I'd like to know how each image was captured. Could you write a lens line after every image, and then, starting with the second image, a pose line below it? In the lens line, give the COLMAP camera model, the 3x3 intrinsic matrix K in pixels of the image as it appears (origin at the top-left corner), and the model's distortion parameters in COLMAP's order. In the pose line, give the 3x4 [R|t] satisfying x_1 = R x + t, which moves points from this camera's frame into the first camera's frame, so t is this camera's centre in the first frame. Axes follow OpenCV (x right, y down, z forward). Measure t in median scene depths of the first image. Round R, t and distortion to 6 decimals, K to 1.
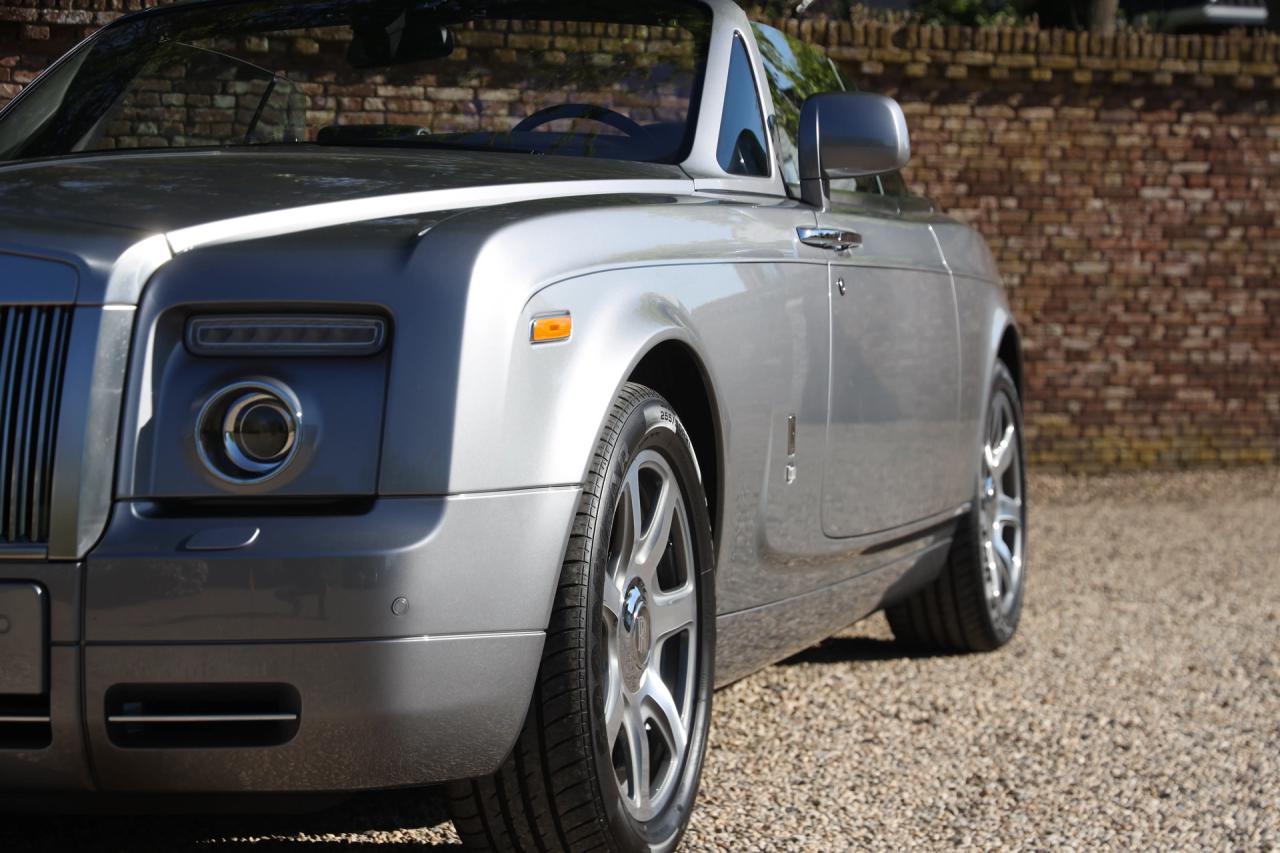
lens RADIAL K [[3290.1, 0, 671.9], [0, 3290.1, 431.3], [0, 0, 1]] dist [0.182060, 0.791231]
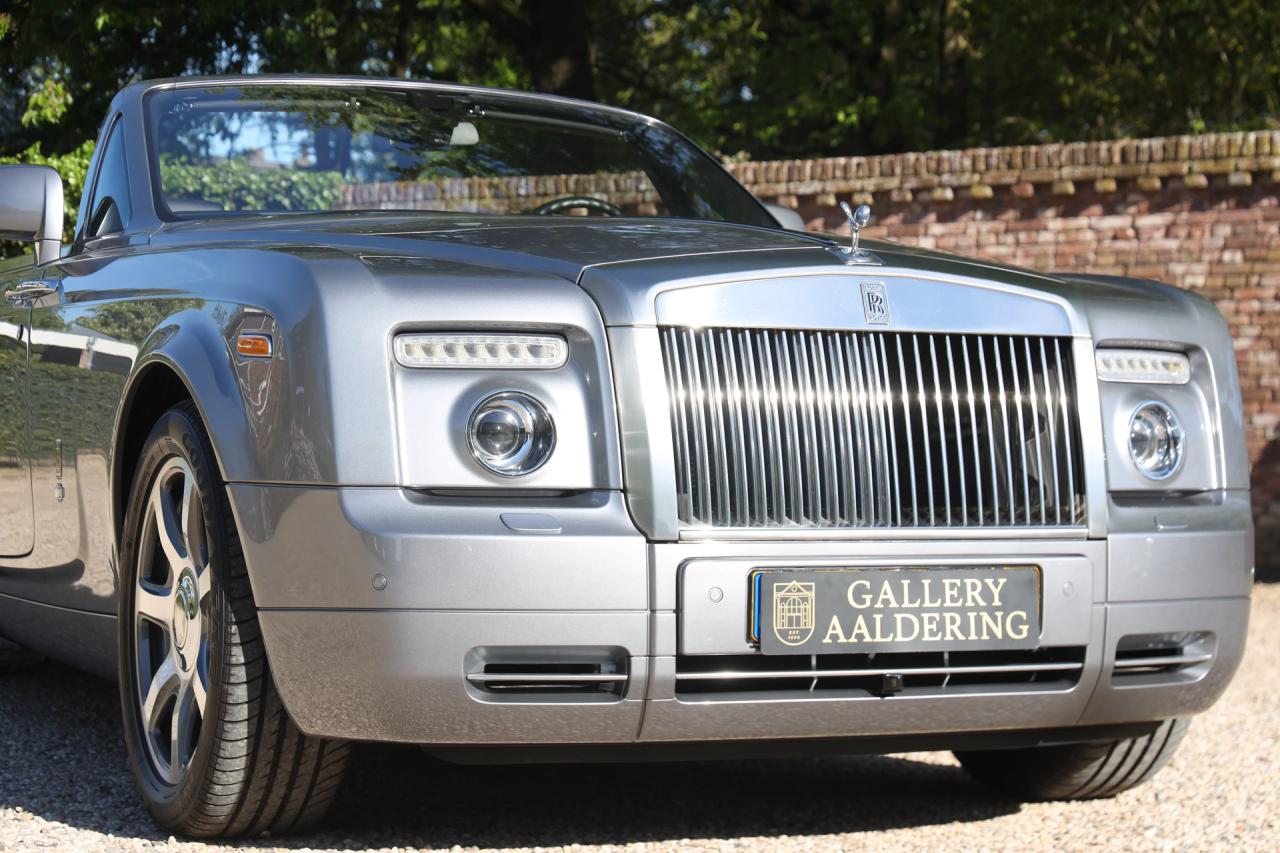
lens RADIAL K [[2706.7, 0, 640.0], [0, 2706.7, 426.5], [0, 0, 1]] dist [0.157107, 0.194657]
pose [[0.520492, -0.001161, -0.853866, 1.467867], [-0.036051, 0.999077, -0.023334, -0.013116], [0.853105, 0.042928, 0.519970, 0.881096]]
